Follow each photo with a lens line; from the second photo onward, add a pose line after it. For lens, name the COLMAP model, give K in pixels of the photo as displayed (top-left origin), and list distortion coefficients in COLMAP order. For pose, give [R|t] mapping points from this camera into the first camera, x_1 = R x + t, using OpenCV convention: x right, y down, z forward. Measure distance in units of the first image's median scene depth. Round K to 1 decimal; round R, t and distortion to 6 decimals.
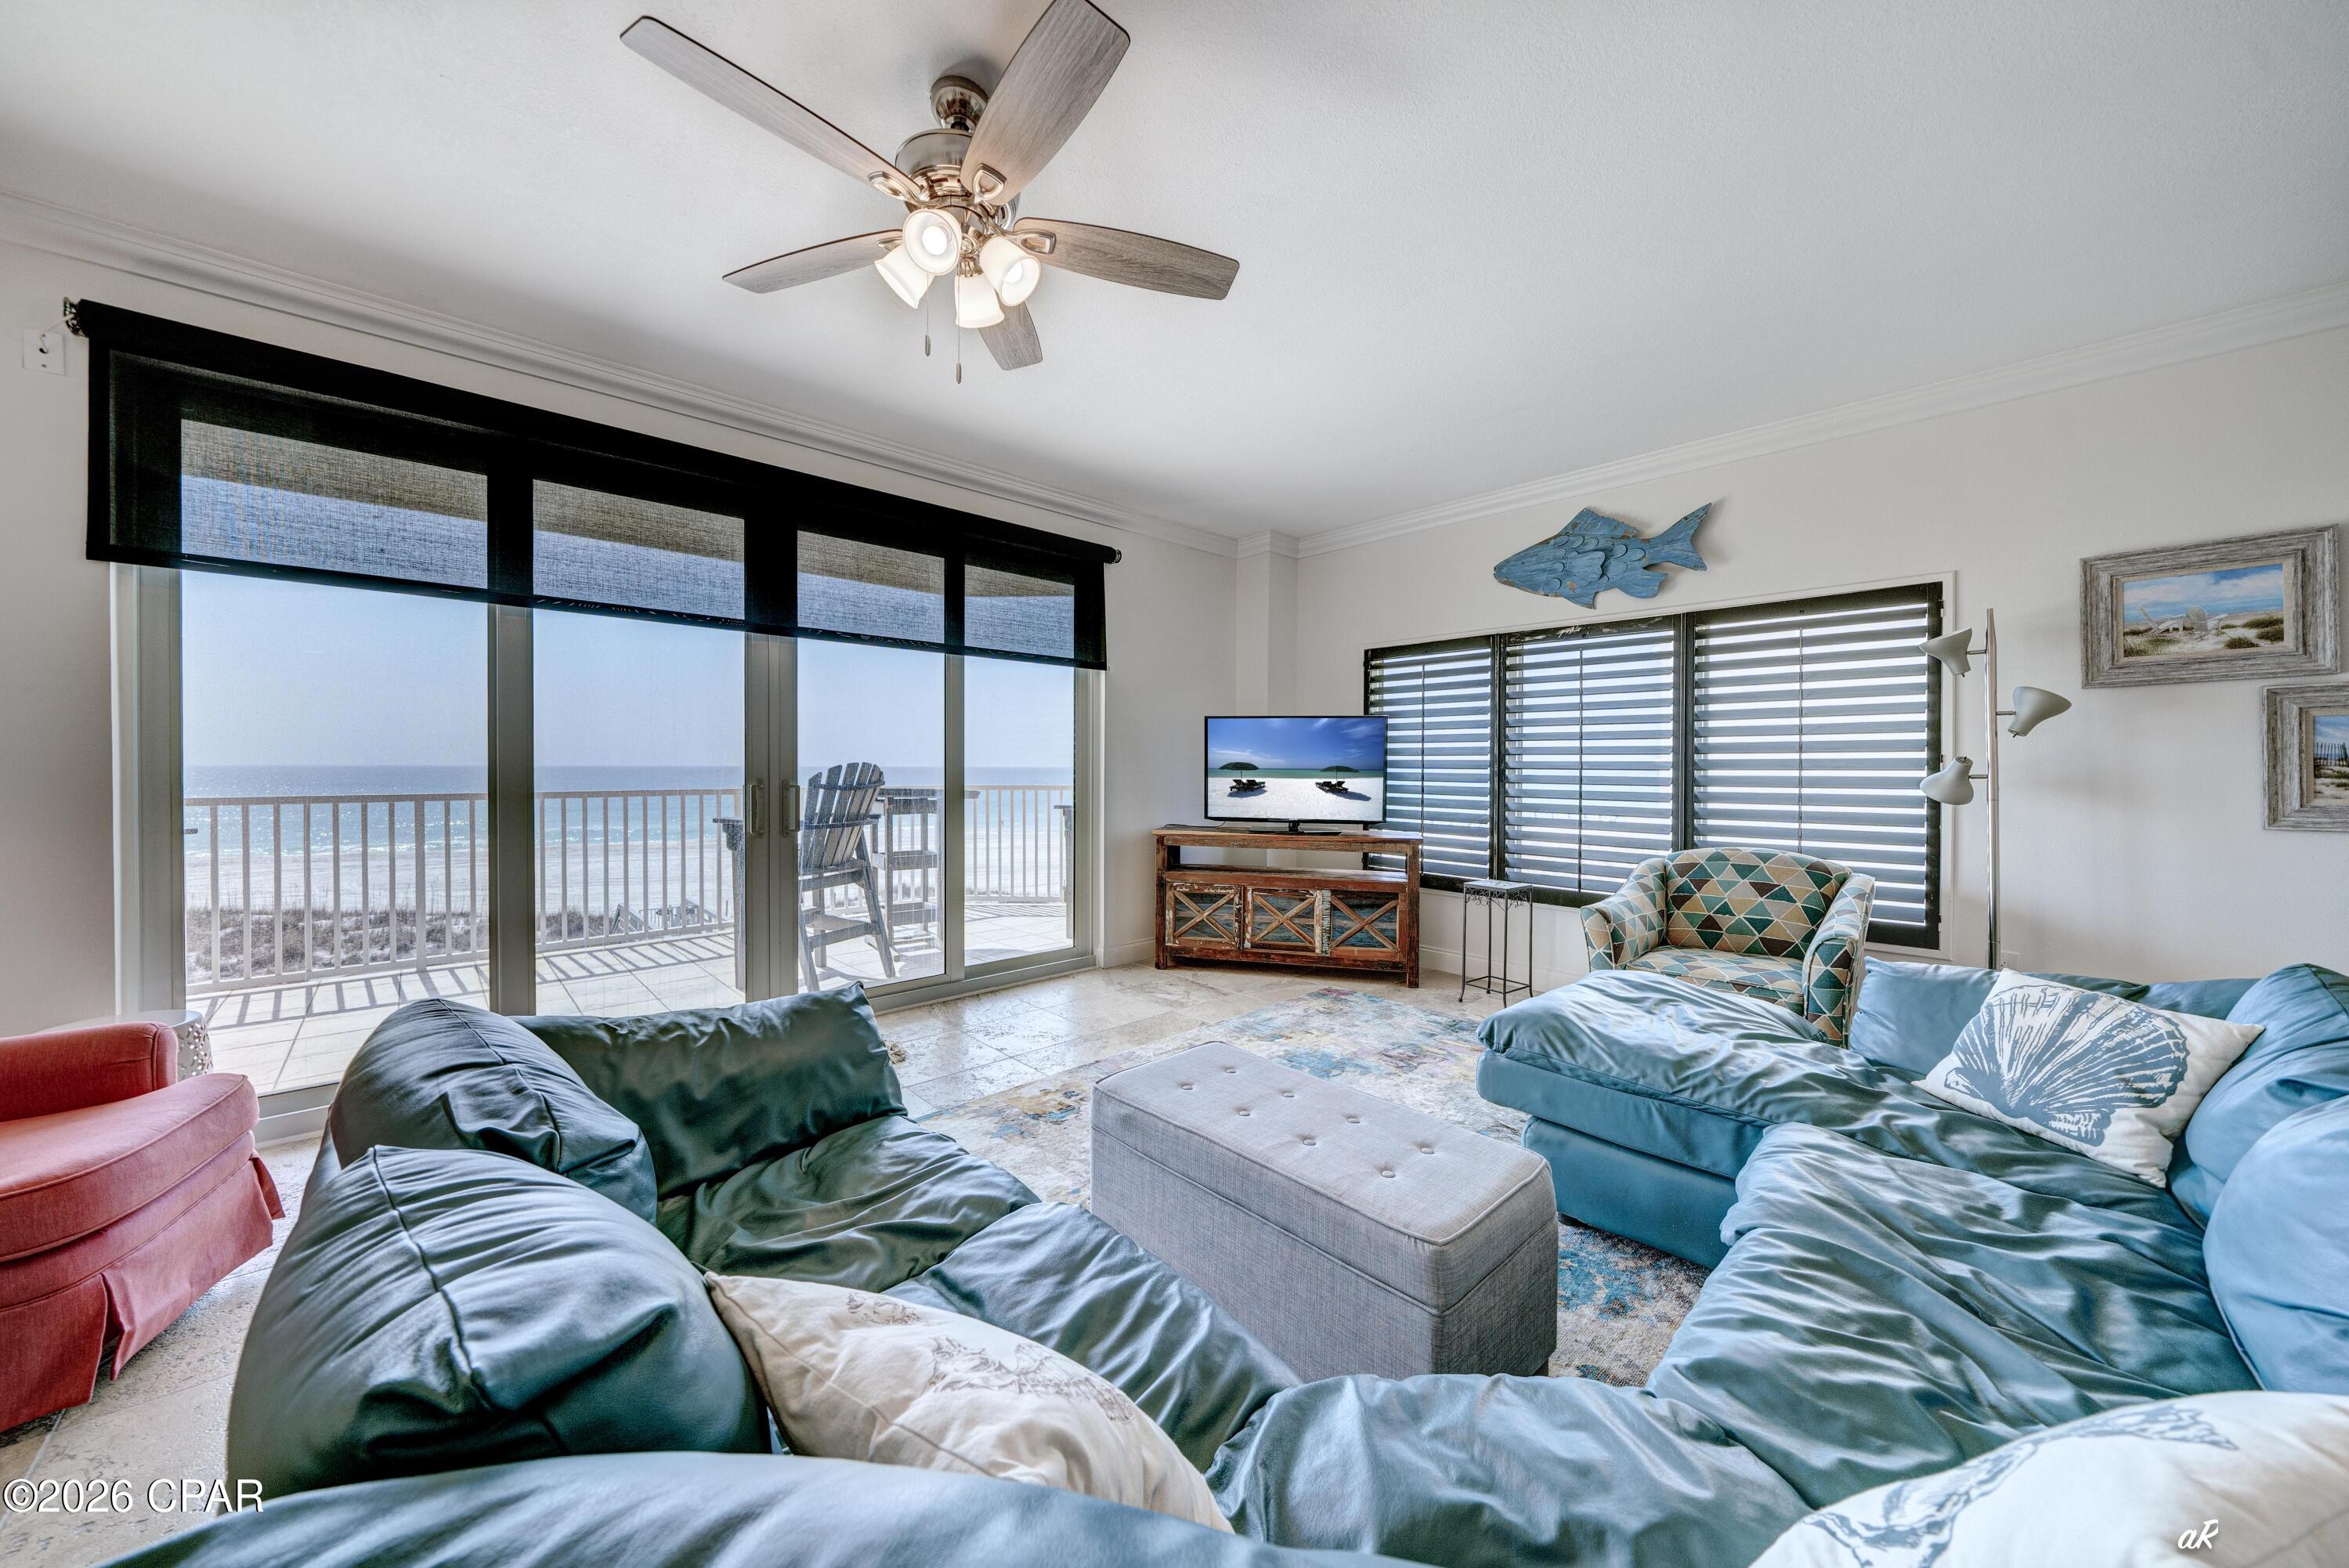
lens RADIAL K [[811.2, 0, 1160.2], [0, 811.2, 775.1], [0, 0, 1]] dist [-0.007068, -0.000280]
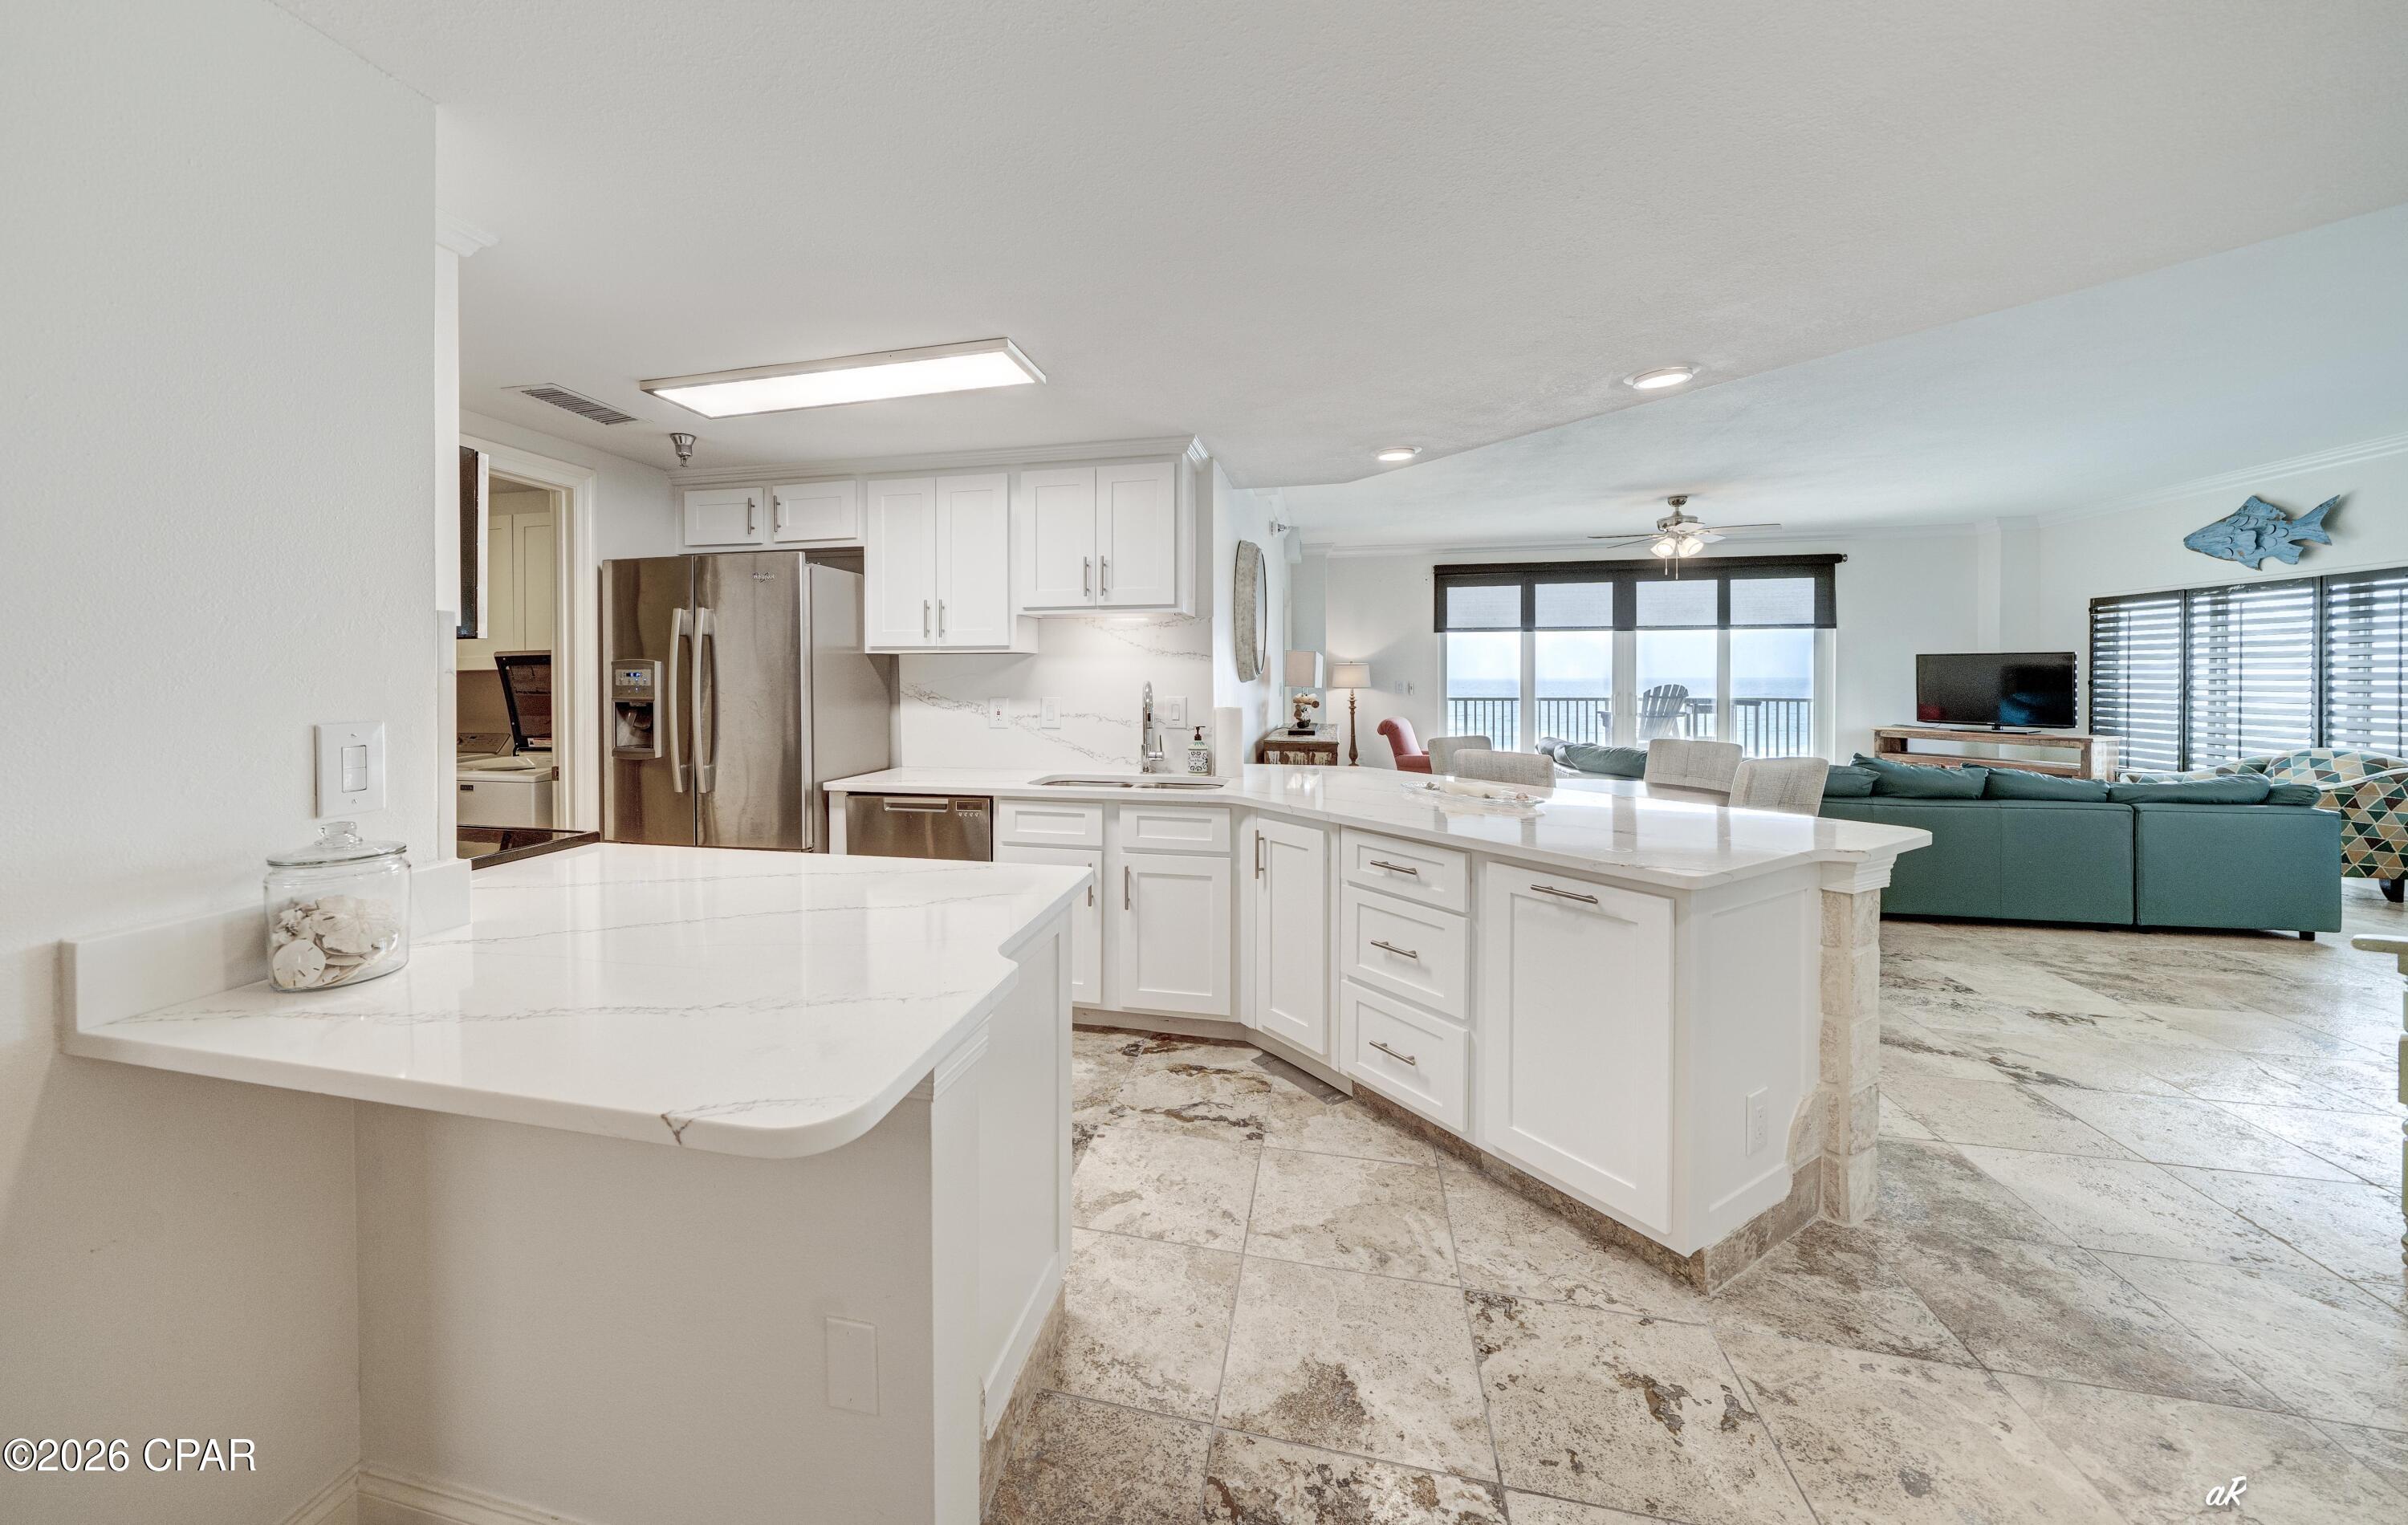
lens RADIAL K [[862.3, 0, 1126.7], [0, 862.3, 689.4], [0, 0, 1]] dist [-0.009136, 0.000130]
pose [[0.553138, 0.006287, -0.833066, 0.635745], [-0.004859, 0.999979, 0.004321, -0.006719], [0.833076, 0.001658, 0.553156, -1.257315]]
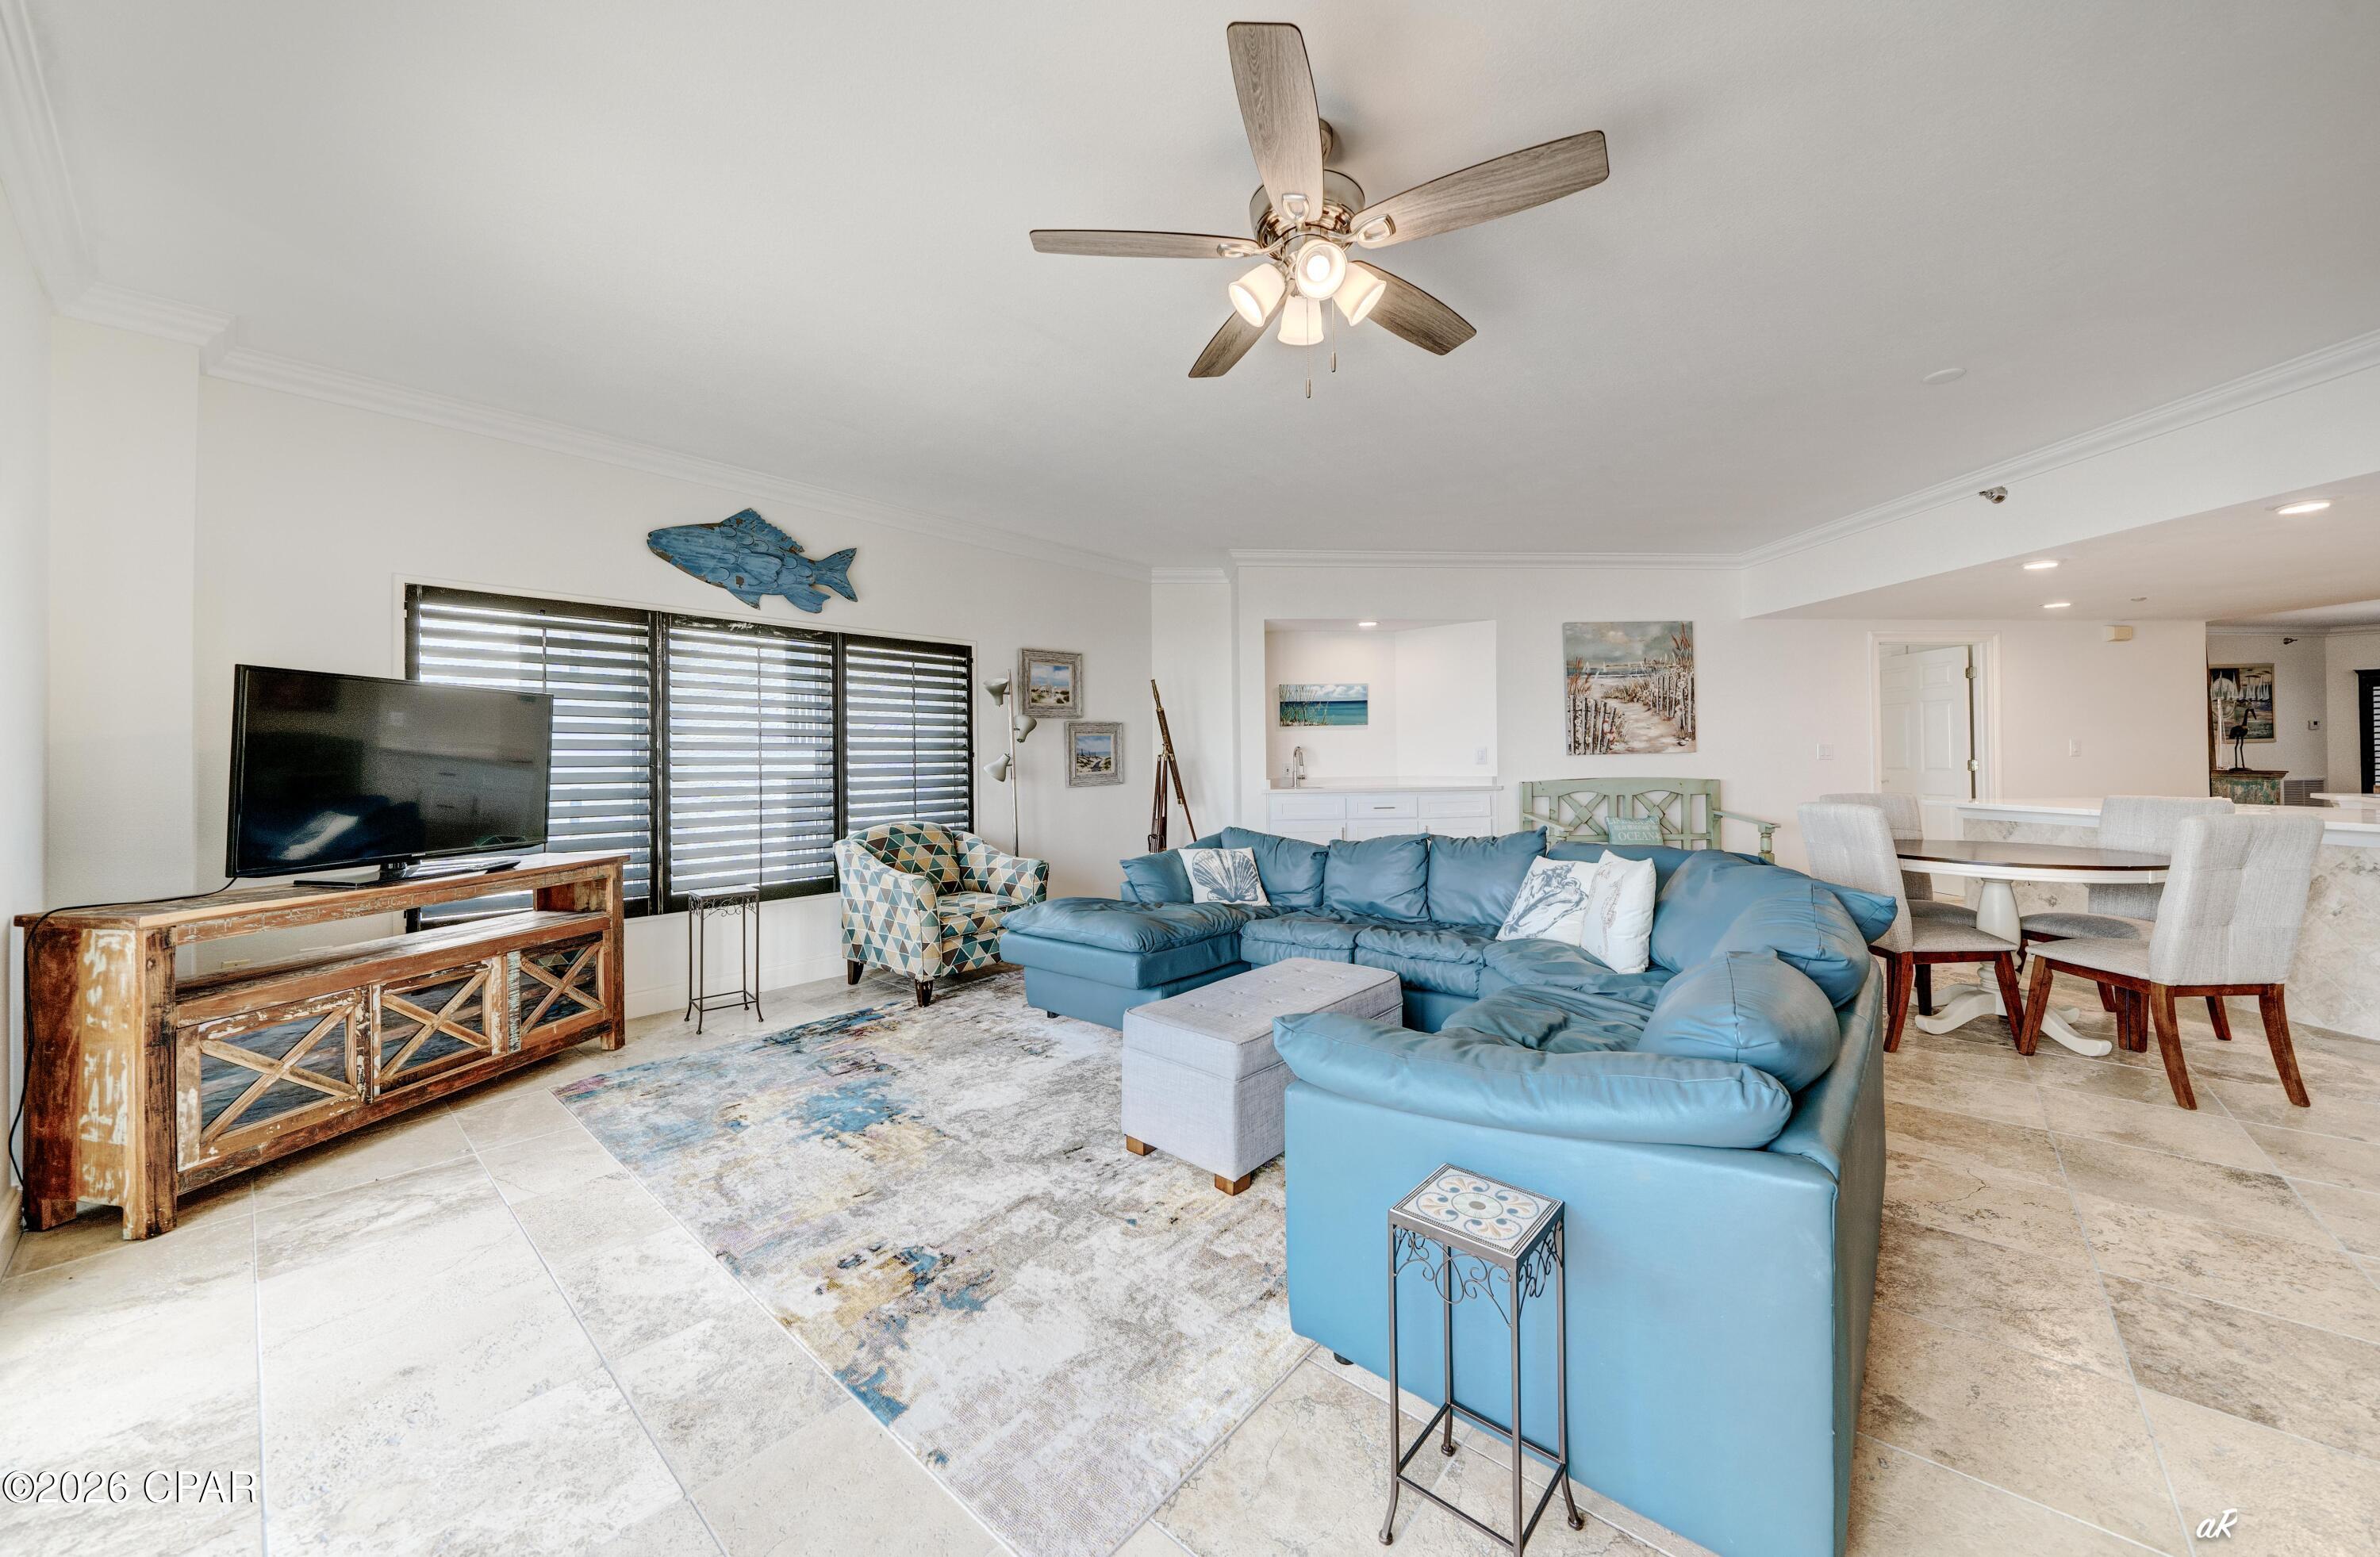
lens RADIAL K [[831.3, 0, 1204.8], [0, 831.3, 758.1], [0, 0, 1]] dist [-0.001426, -0.000058]
pose [[-0.113692, -0.001613, 0.993515, -0.552010], [0.020321, 0.999786, 0.003948, -0.007975], [-0.993308, 0.020638, -0.113635, 0.532097]]
